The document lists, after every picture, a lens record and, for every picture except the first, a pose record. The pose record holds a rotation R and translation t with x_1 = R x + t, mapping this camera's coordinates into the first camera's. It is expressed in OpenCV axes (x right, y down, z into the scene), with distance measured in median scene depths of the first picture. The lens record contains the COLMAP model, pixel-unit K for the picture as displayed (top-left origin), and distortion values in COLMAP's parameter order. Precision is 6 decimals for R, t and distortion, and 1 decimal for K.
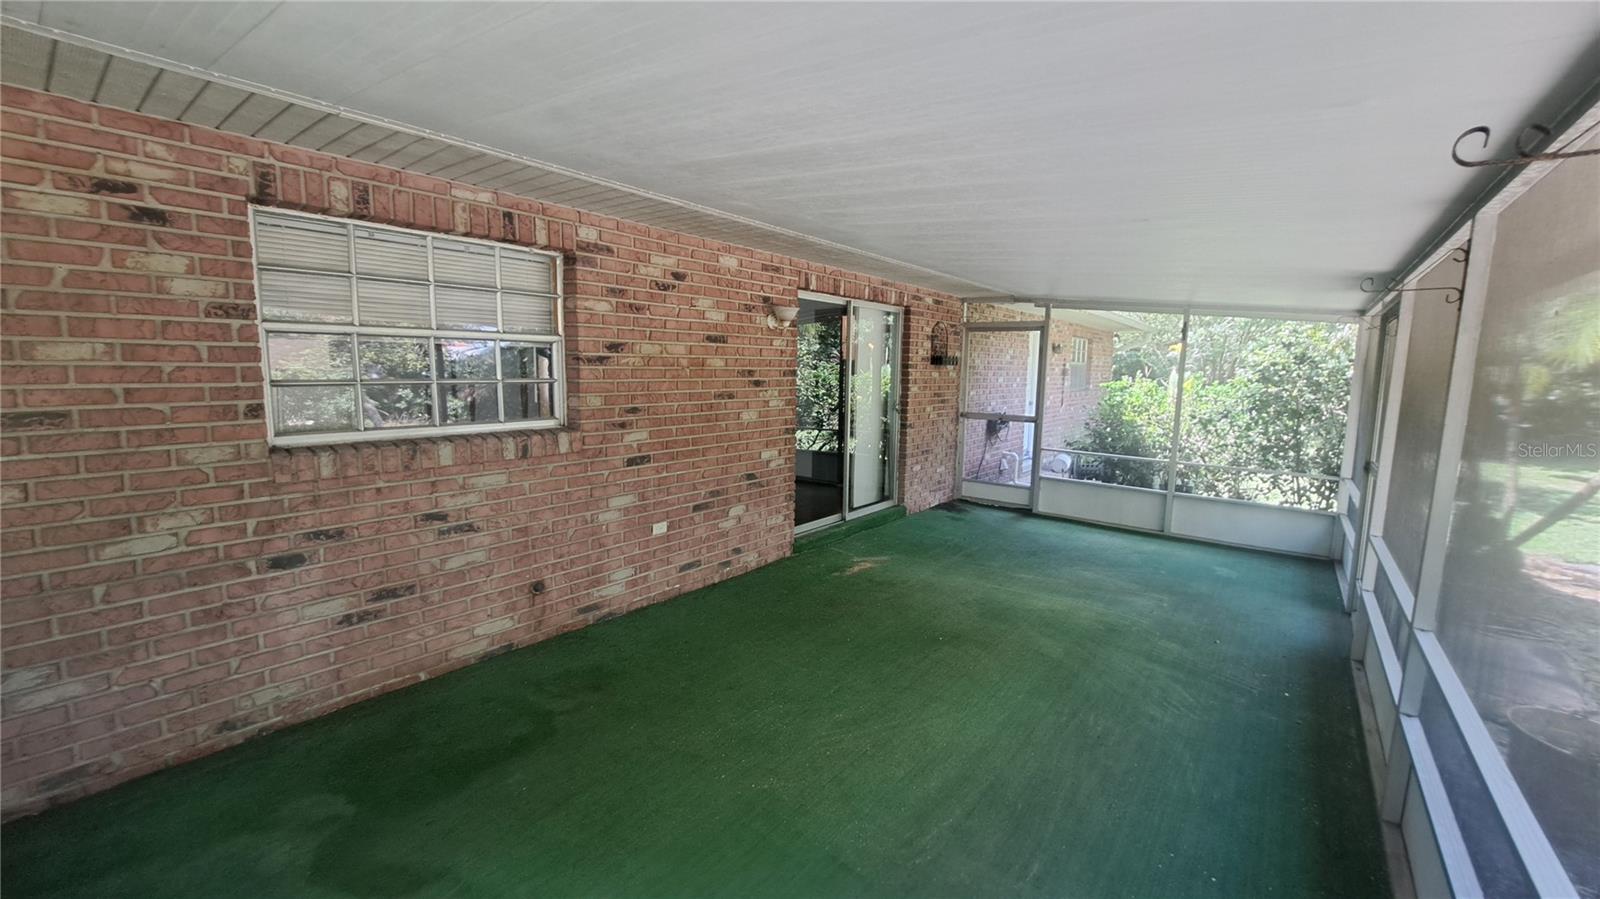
lens RADIAL K [[629.2, 0, 815.9], [0, 629.2, 443.9], [0, 0, 1]] dist [-0.001190, -0.000230]
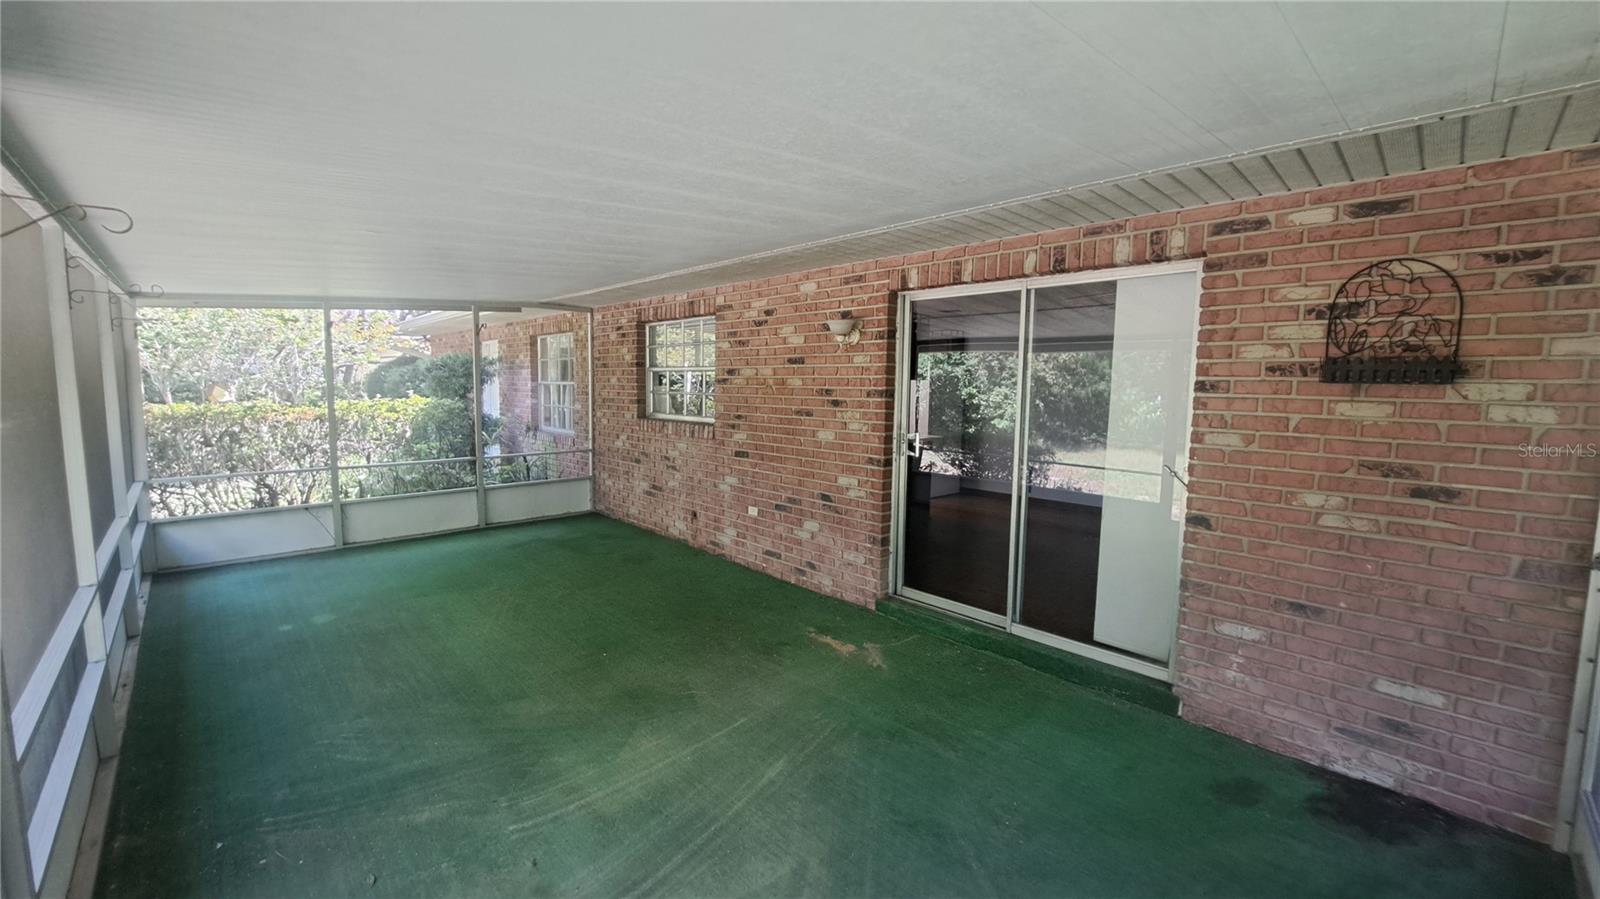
lens RADIAL K [[629.2, 0, 815.9], [0, 629.2, 443.9], [0, 0, 1]] dist [-0.001190, -0.000230]
pose [[-0.130064, 0.075156, -0.988653, 0.949346], [-0.139149, 0.985871, 0.093250, -0.132222], [0.981693, 0.149698, -0.117768, 1.199338]]
